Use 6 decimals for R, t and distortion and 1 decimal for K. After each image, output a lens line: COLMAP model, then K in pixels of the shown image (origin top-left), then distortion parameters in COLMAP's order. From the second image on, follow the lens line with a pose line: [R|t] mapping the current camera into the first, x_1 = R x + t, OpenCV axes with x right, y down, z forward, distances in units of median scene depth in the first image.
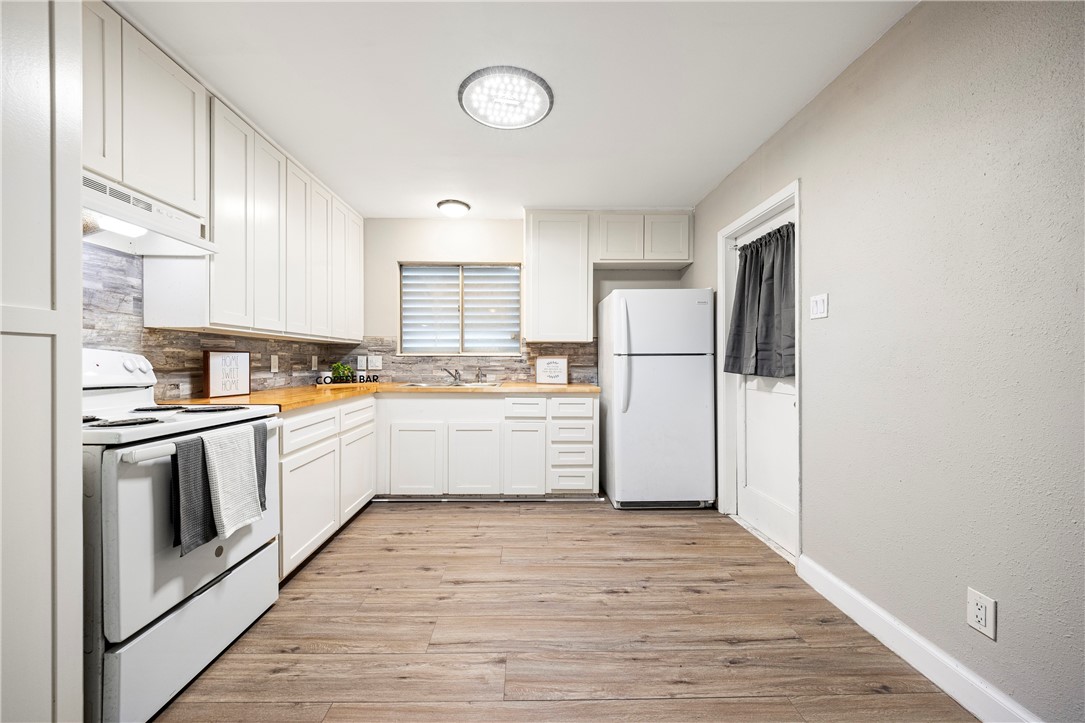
lens RADIAL K [[410.8, 0, 529.1], [0, 410.8, 365.8], [0, 0, 1]] dist [-0.001190, -0.000373]
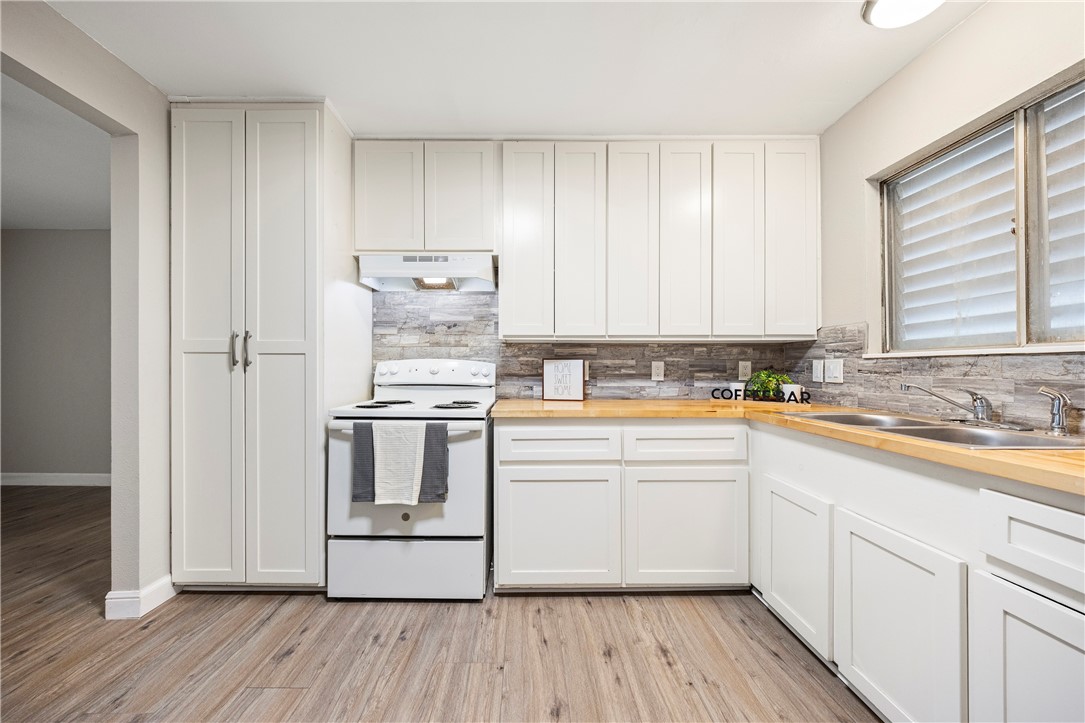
lens RADIAL K [[410.8, 0, 529.1], [0, 410.8, 365.8], [0, 0, 1]] dist [-0.001190, -0.000373]
pose [[-0.009123, -0.007037, -0.999934, 0.337801], [-0.012986, 0.999892, -0.006918, -0.008148], [0.999874, 0.012922, -0.009213, 0.907075]]
